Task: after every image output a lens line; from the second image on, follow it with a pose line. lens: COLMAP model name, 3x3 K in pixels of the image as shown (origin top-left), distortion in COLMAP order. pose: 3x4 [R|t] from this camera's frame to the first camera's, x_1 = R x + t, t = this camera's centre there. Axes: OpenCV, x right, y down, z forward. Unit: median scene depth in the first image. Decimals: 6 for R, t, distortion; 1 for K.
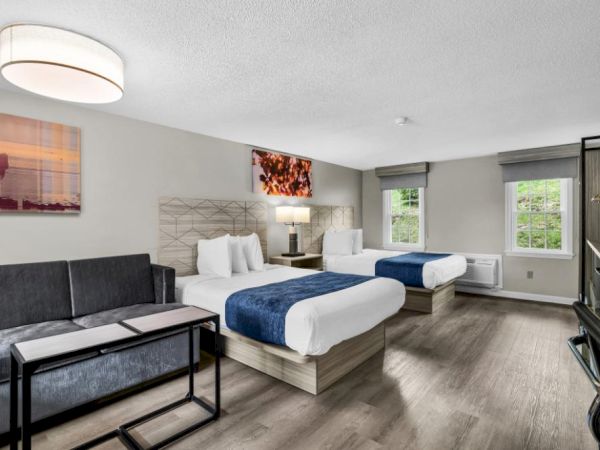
lens RADIAL K [[312.6, 0, 298.1], [0, 312.6, 235.7], [0, 0, 1]] dist [-0.021306, 0.000981]
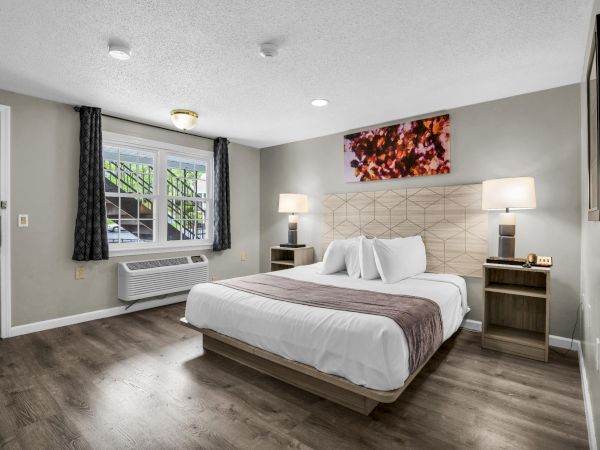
lens RADIAL K [[312.6, 0, 300.0], [0, 312.6, 220.4], [0, 0, 1]] dist [-0.021306, 0.000981]
pose [[0.006226, 0.016829, -0.999839, 0.711711], [-0.050565, 0.998585, 0.016493, -0.029377], [0.998701, 0.050454, 0.007068, 0.785498]]
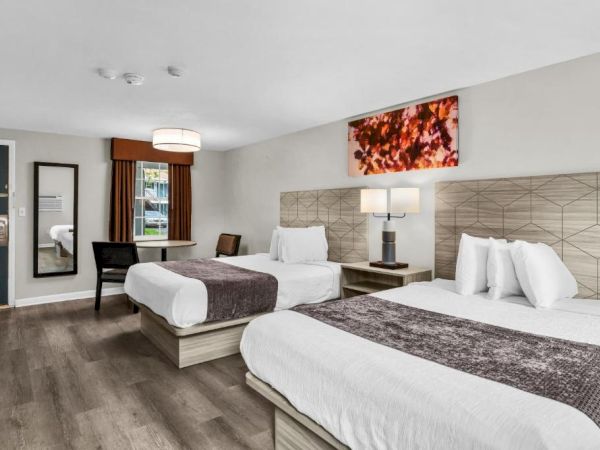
lens RADIAL K [[376.2, 0, 278.3], [0, 376.2, 215.7], [0, 0, 1]] dist [-0.041966, -0.002289]
pose [[-0.227987, 0.027448, -0.973277, 0.770767], [-0.050372, 0.997931, 0.039943, -0.057272], [0.972360, 0.058132, -0.226132, 0.949667]]
